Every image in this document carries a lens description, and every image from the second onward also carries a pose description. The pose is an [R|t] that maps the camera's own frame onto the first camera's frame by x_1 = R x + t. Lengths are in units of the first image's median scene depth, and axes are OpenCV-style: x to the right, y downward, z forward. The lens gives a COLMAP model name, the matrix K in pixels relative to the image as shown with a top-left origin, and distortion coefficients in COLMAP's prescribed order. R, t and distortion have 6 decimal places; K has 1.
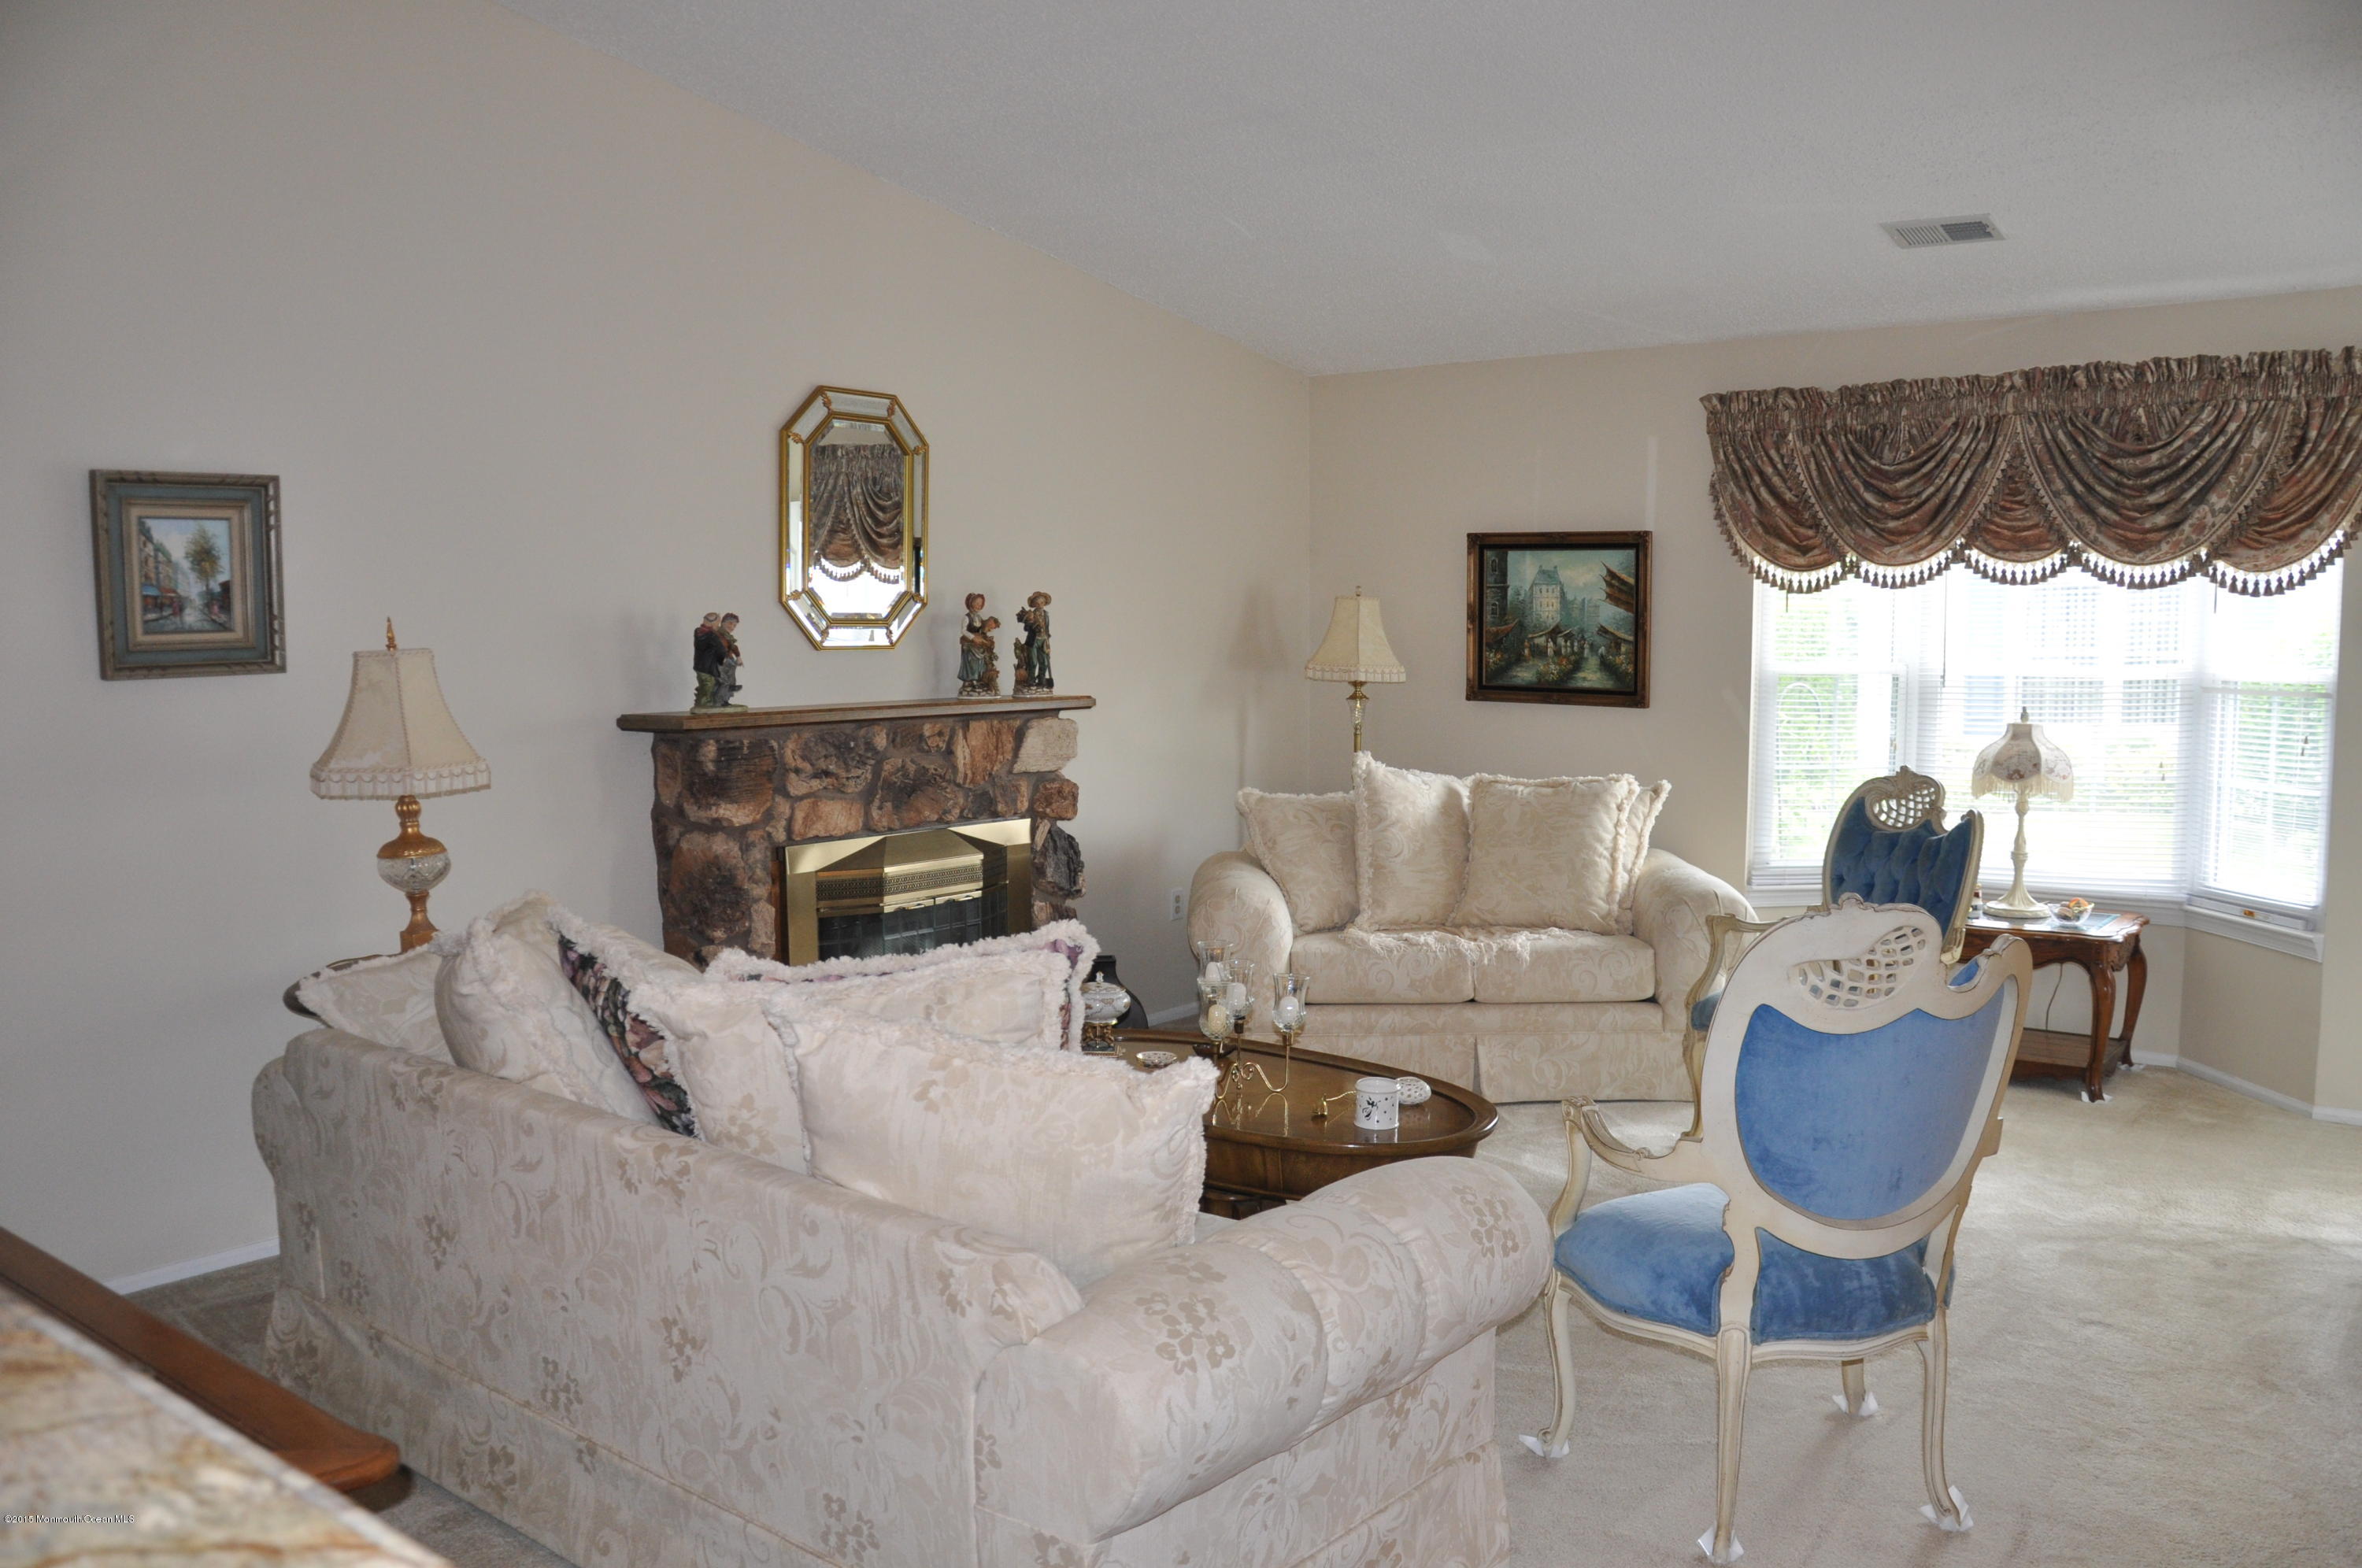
lens RADIAL K [[1854.0, 0, 1171.6], [0, 1854.0, 803.2], [0, 0, 1]] dist [-0.158023, 0.128512]
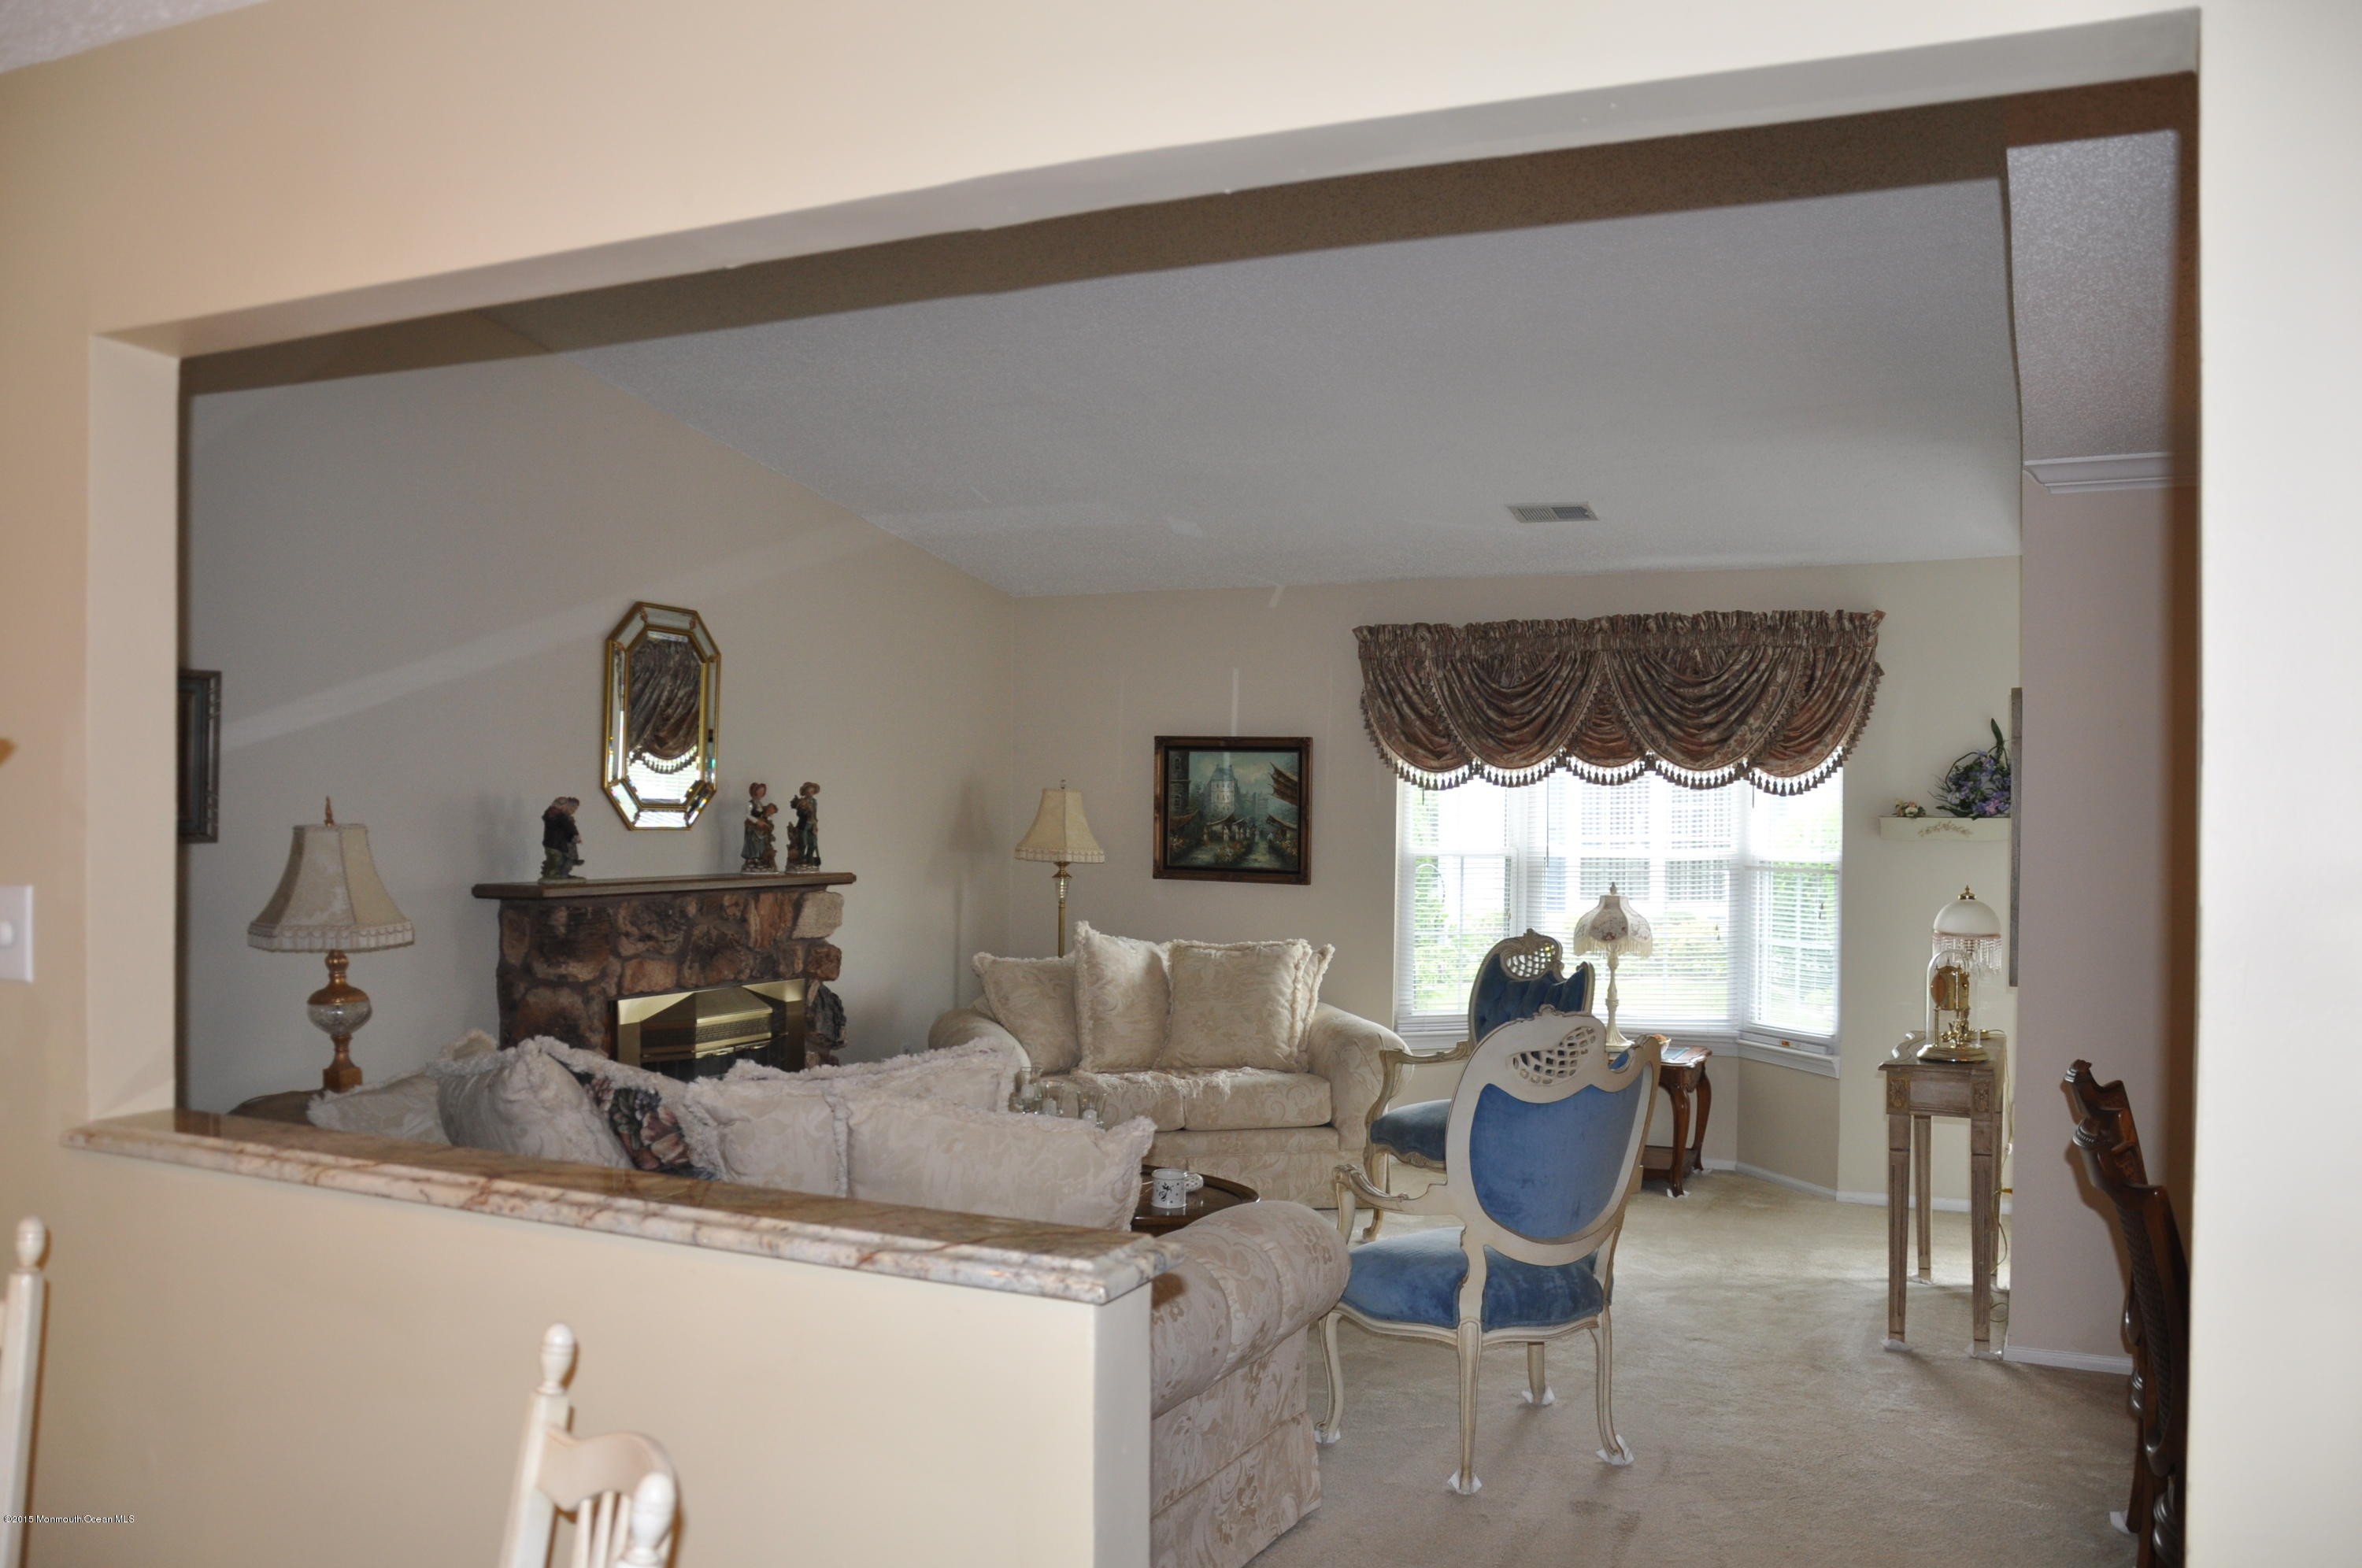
lens RADIAL K [[1854.0, 0, 1171.6], [0, 1854.0, 803.2], [0, 0, 1]] dist [-0.158023, 0.128512]
pose [[0.973573, 0.013373, 0.227986, -0.129149], [0.009116, 0.995213, -0.097305, 0.014637], [-0.228196, 0.096812, 0.968790, -0.189541]]
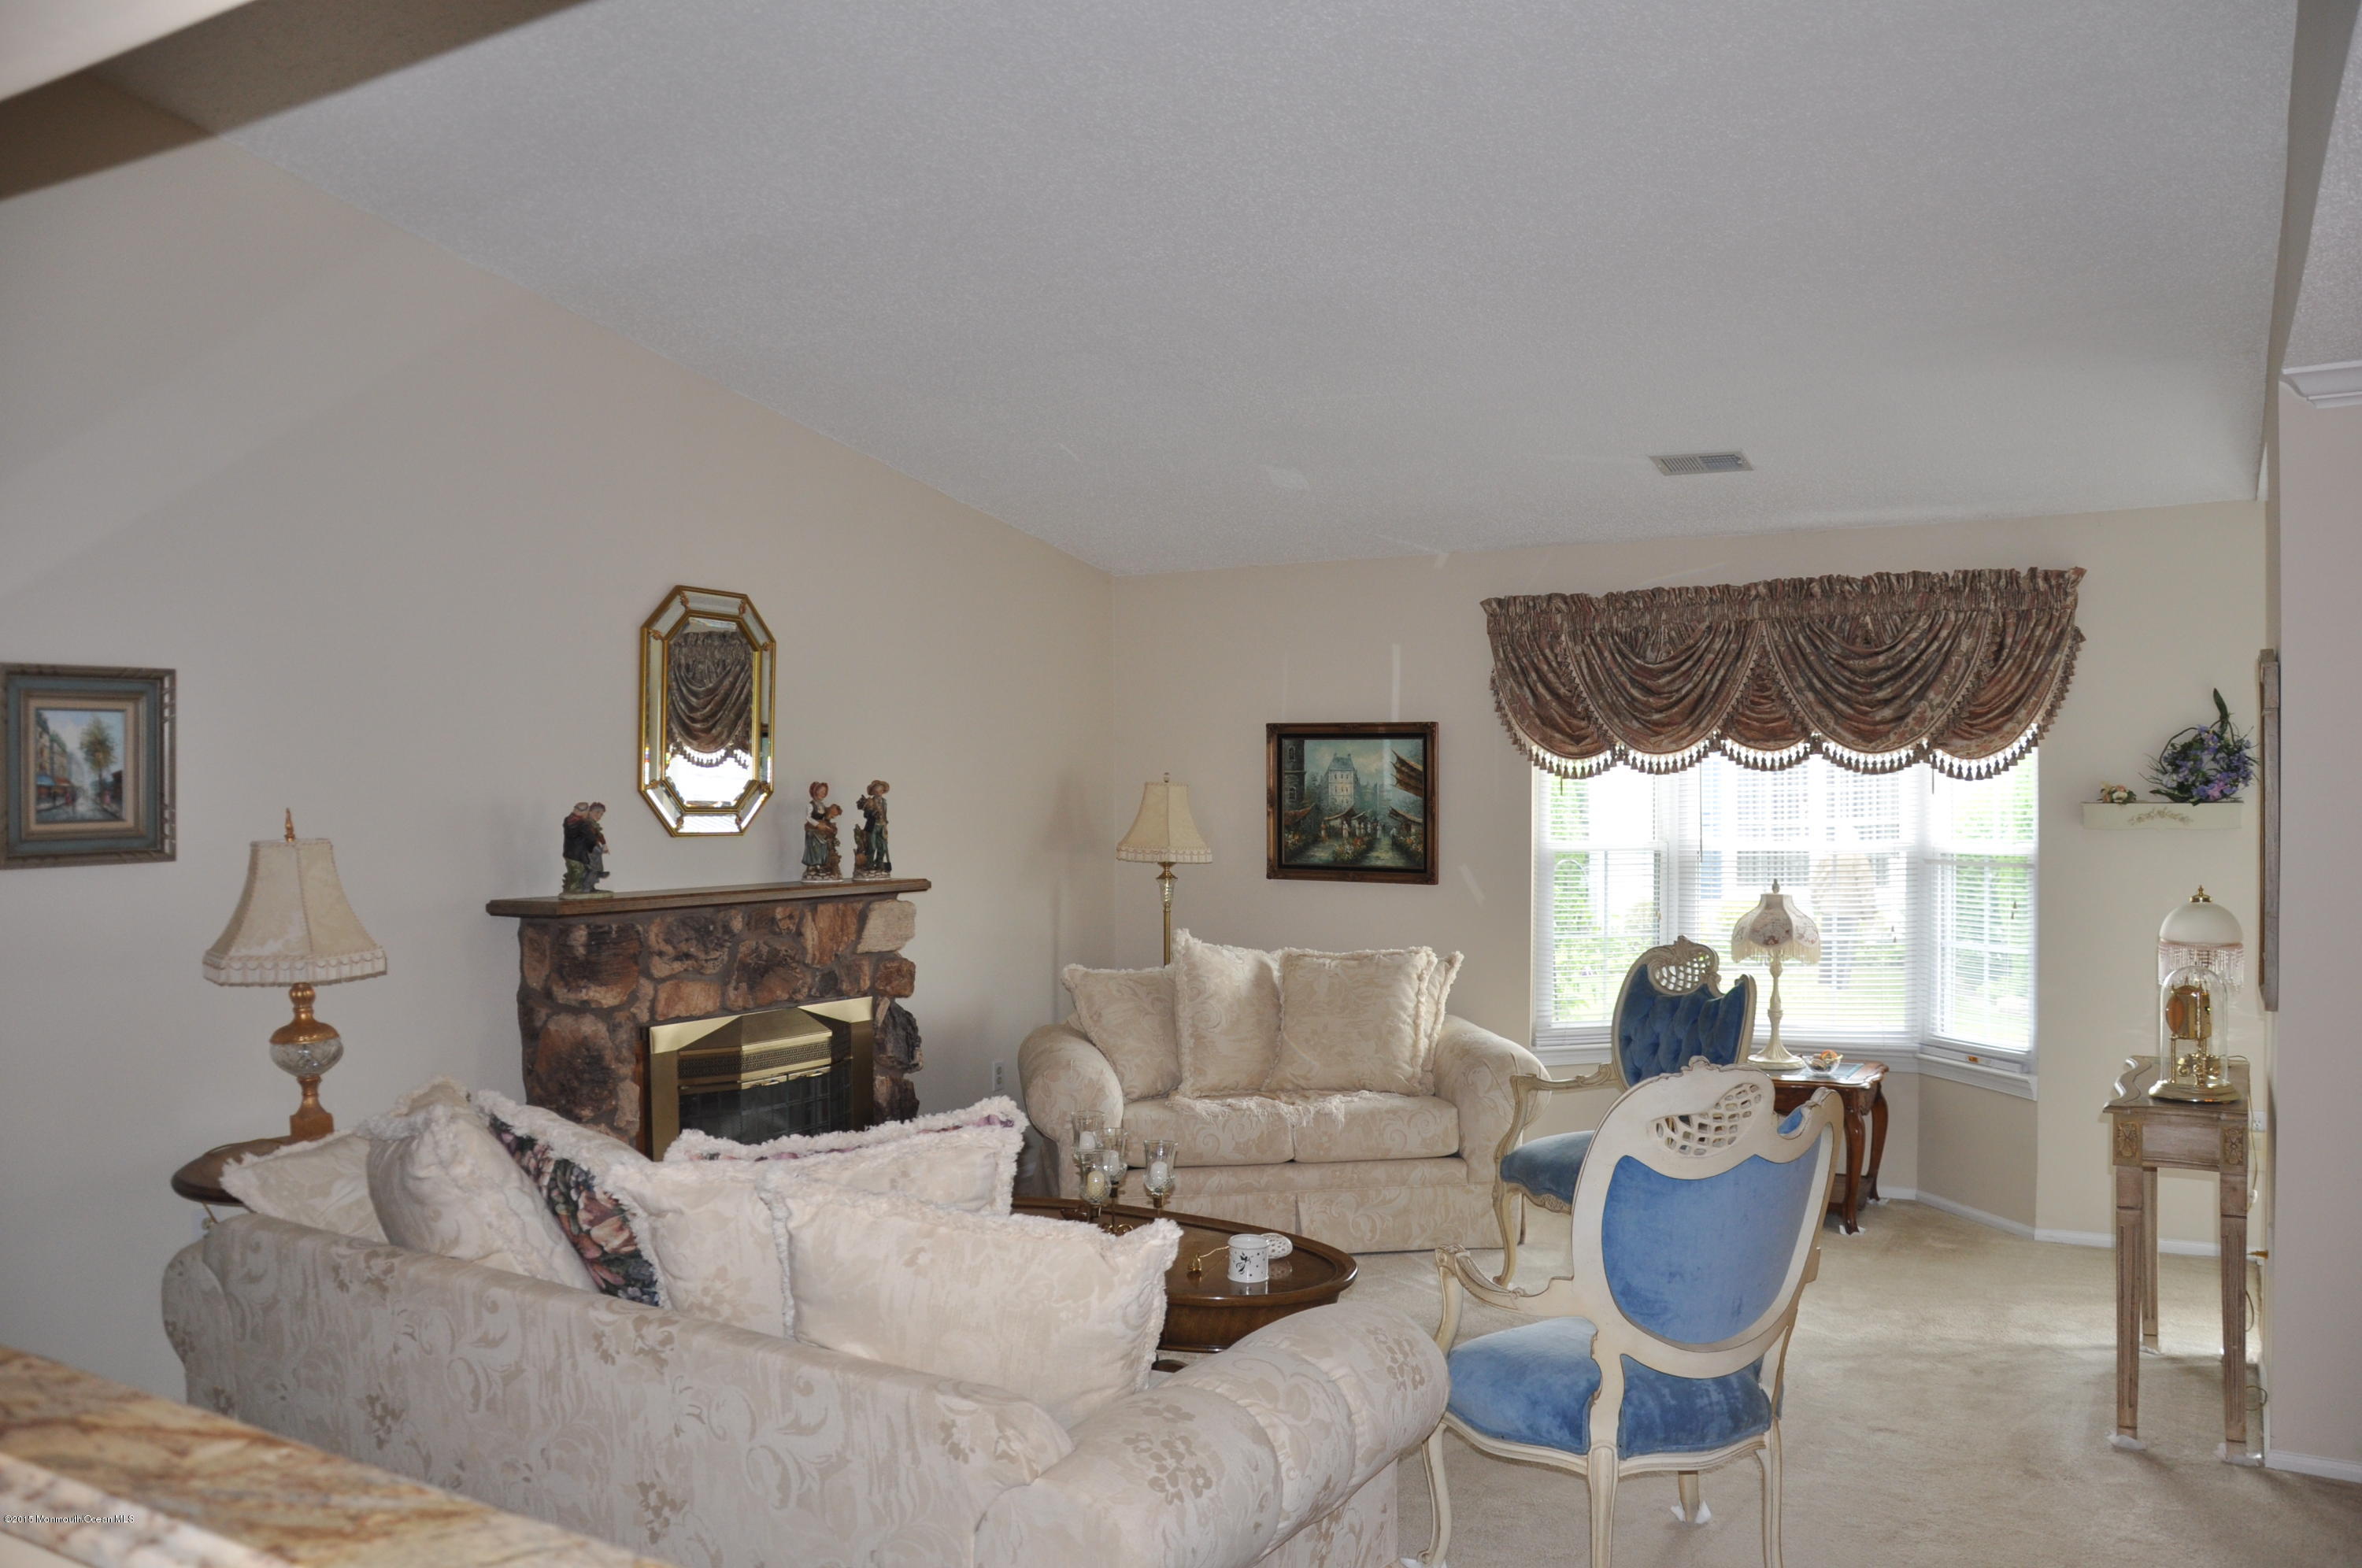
lens RADIAL K [[1808.9, 0, 1172.9], [0, 1808.9, 804.8], [0, 0, 1]] dist [-0.165644, 0.117817]
pose [[0.989844, -0.001298, 0.142154, -0.058005], [0.014281, 0.995808, -0.090351, -0.006022], [-0.141441, 0.091464, 0.985712, -0.040146]]
